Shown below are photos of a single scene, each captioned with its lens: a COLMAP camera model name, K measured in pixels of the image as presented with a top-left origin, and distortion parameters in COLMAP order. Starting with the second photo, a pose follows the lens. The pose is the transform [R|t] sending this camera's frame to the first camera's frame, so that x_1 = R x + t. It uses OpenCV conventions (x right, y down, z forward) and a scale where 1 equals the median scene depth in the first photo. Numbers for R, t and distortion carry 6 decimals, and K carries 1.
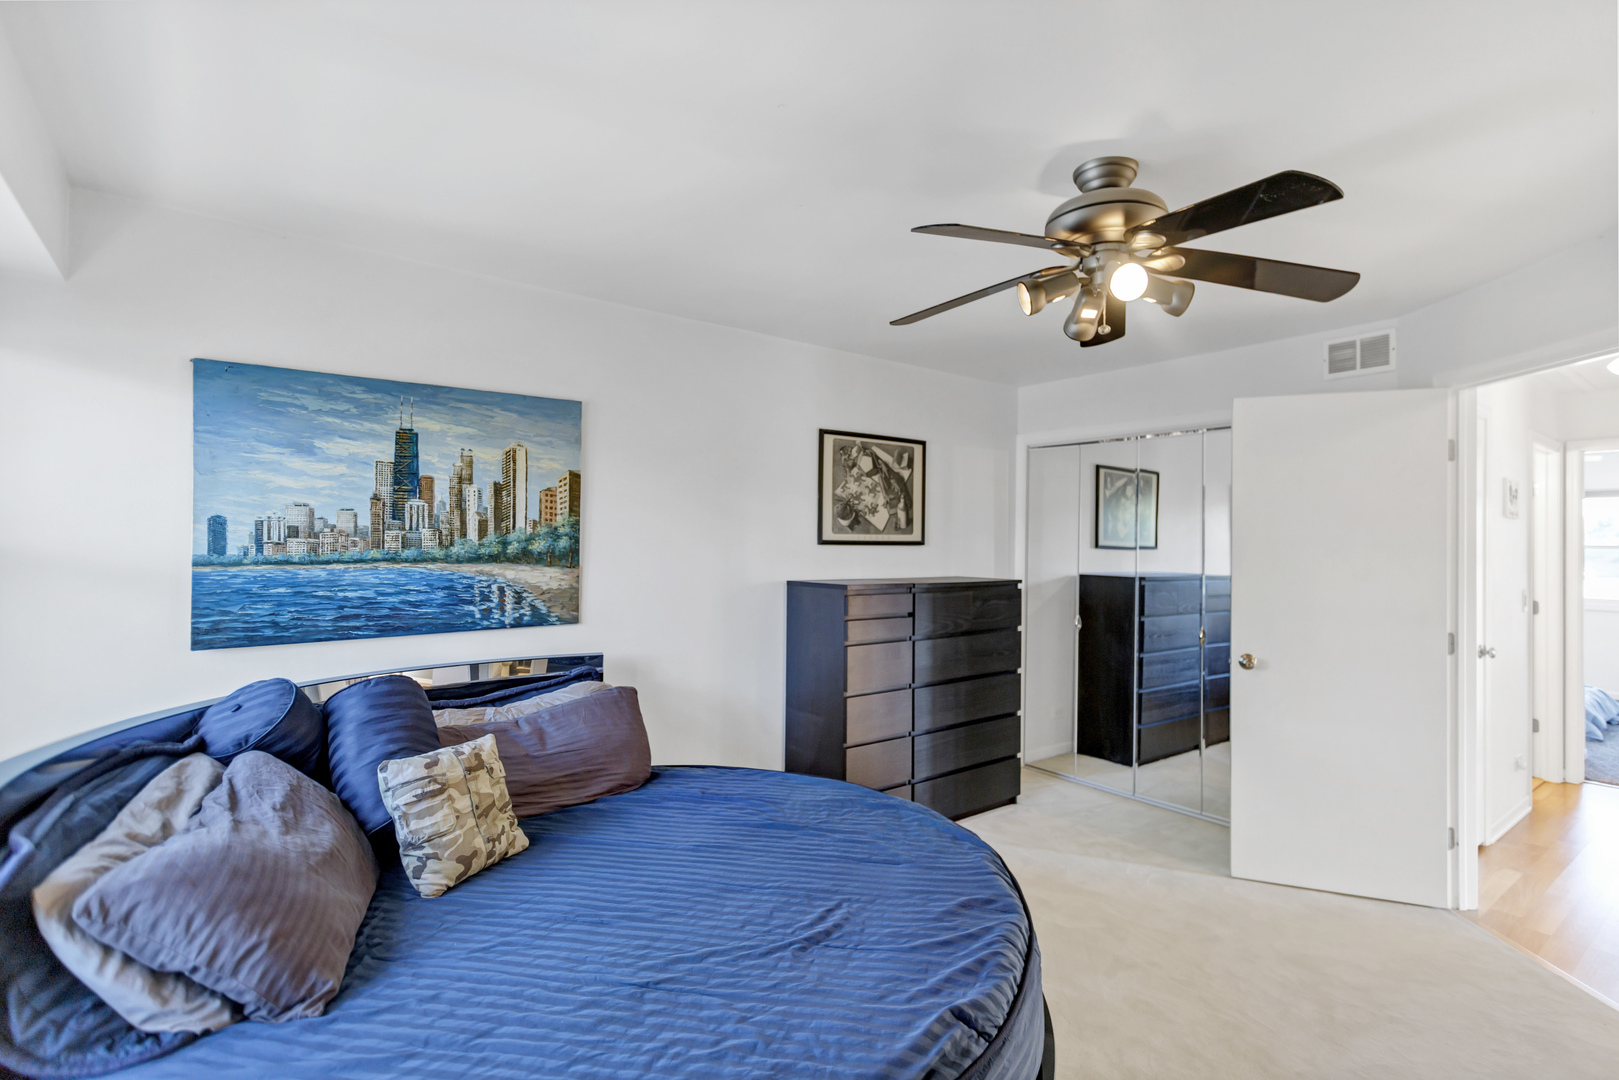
lens RADIAL K [[745.3, 0, 809.5], [0, 745.3, 540.0], [0, 0, 1]] dist [-0.001271, -0.000020]
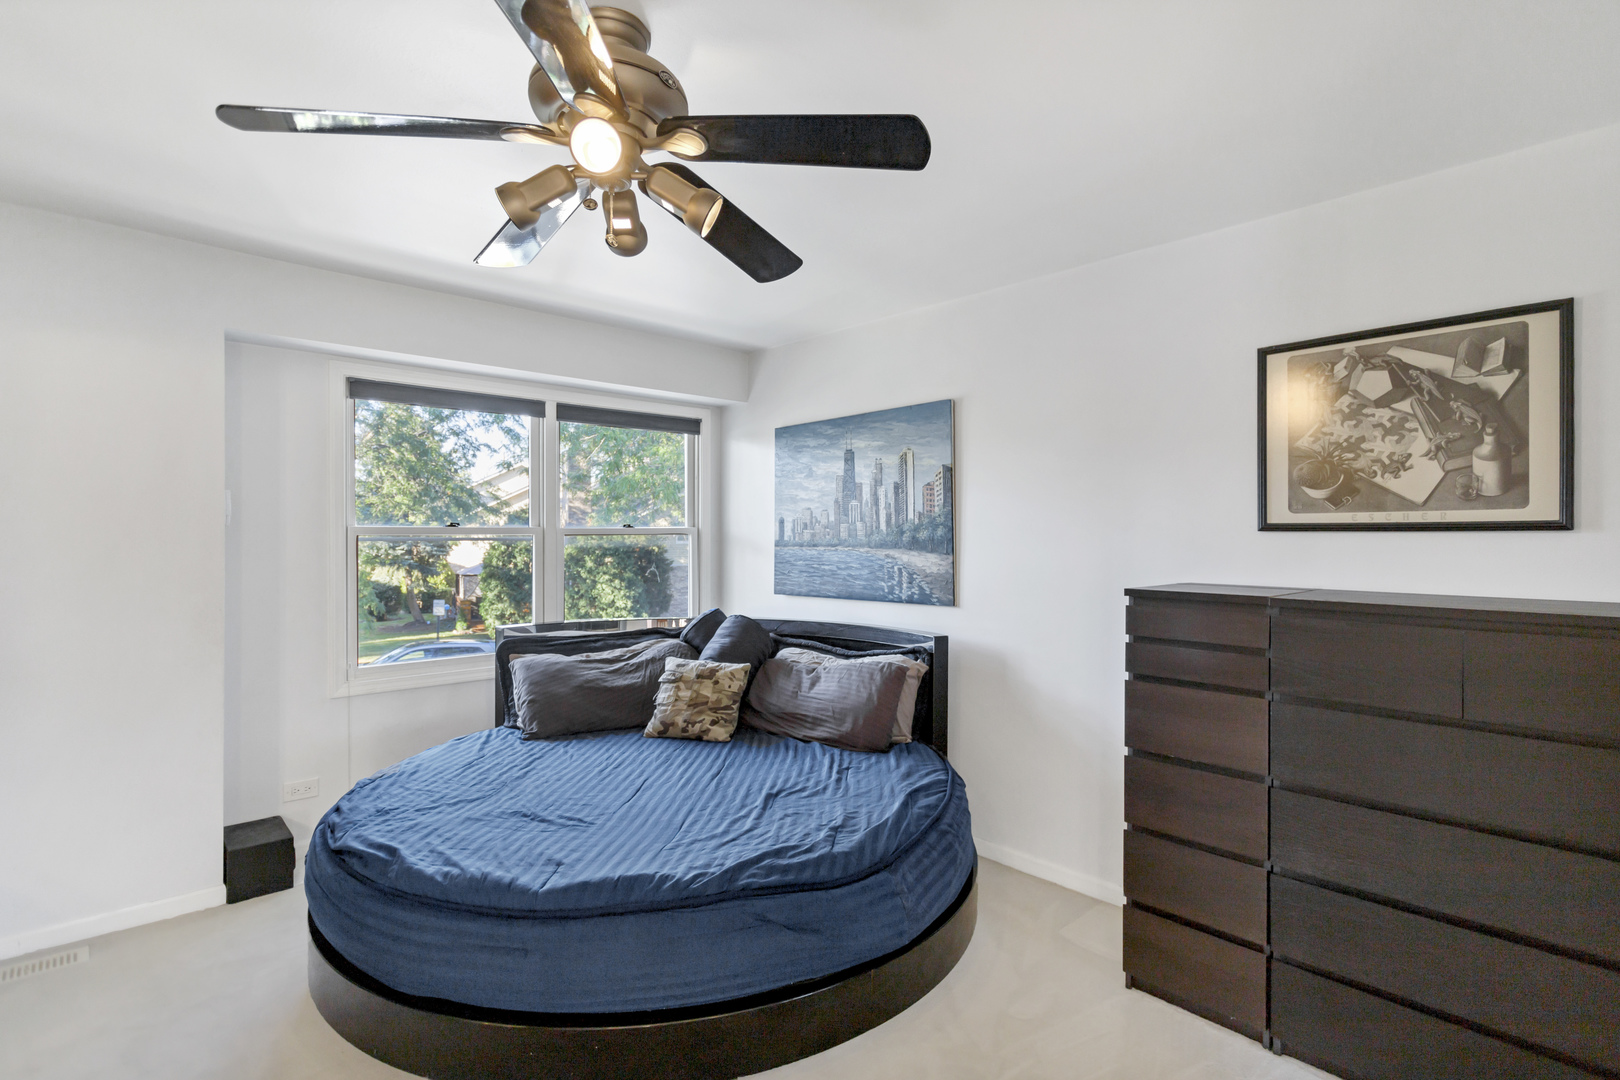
lens RADIAL K [[776.2, 0, 833.7], [0, 776.2, 534.0], [0, 0, 1]] dist [0.000588, 0.000333]
pose [[0.133825, -0.005532, -0.990990, 0.790028], [0.006774, 0.999966, -0.004667, 0.011948], [0.990982, -0.006088, 0.133858, 0.699292]]
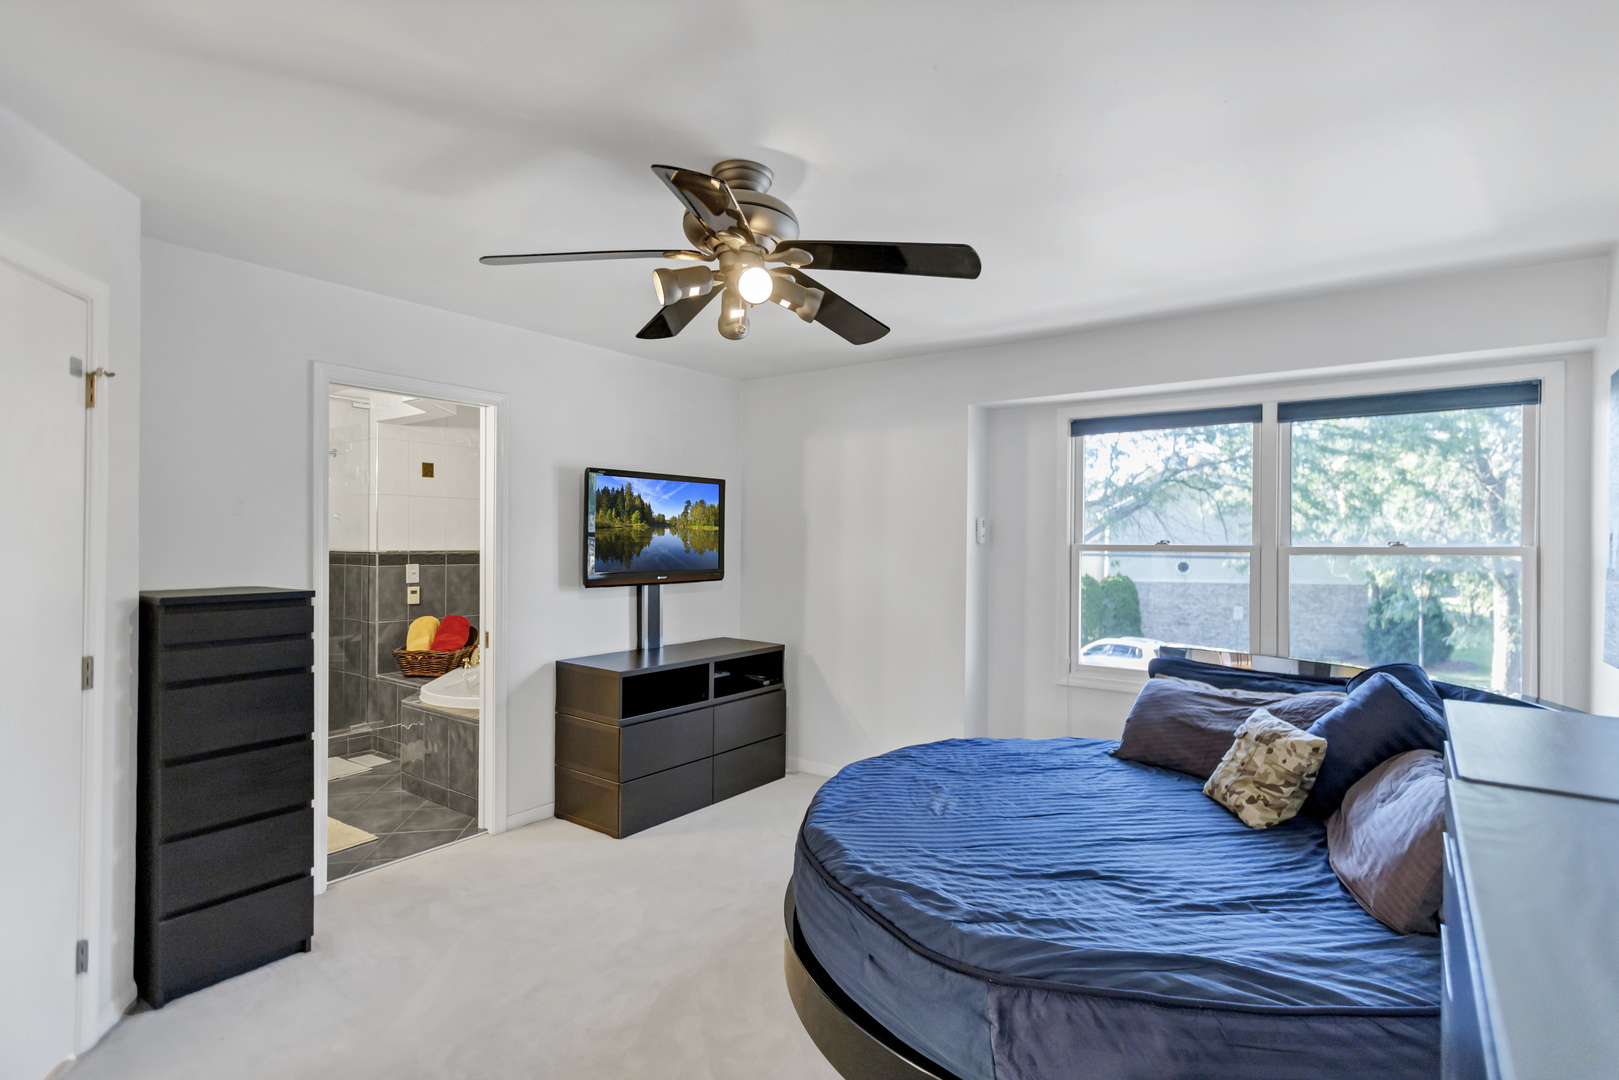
lens RADIAL K [[769.0, 0, 822.8], [0, 769.0, 538.0], [0, 0, 1]] dist [-0.017767, 0.000443]
pose [[-0.949897, -0.017445, -0.312077, 0.401898], [-0.012801, 0.999775, -0.016924, 0.008483], [0.312302, -0.012081, -0.949906, 1.291629]]
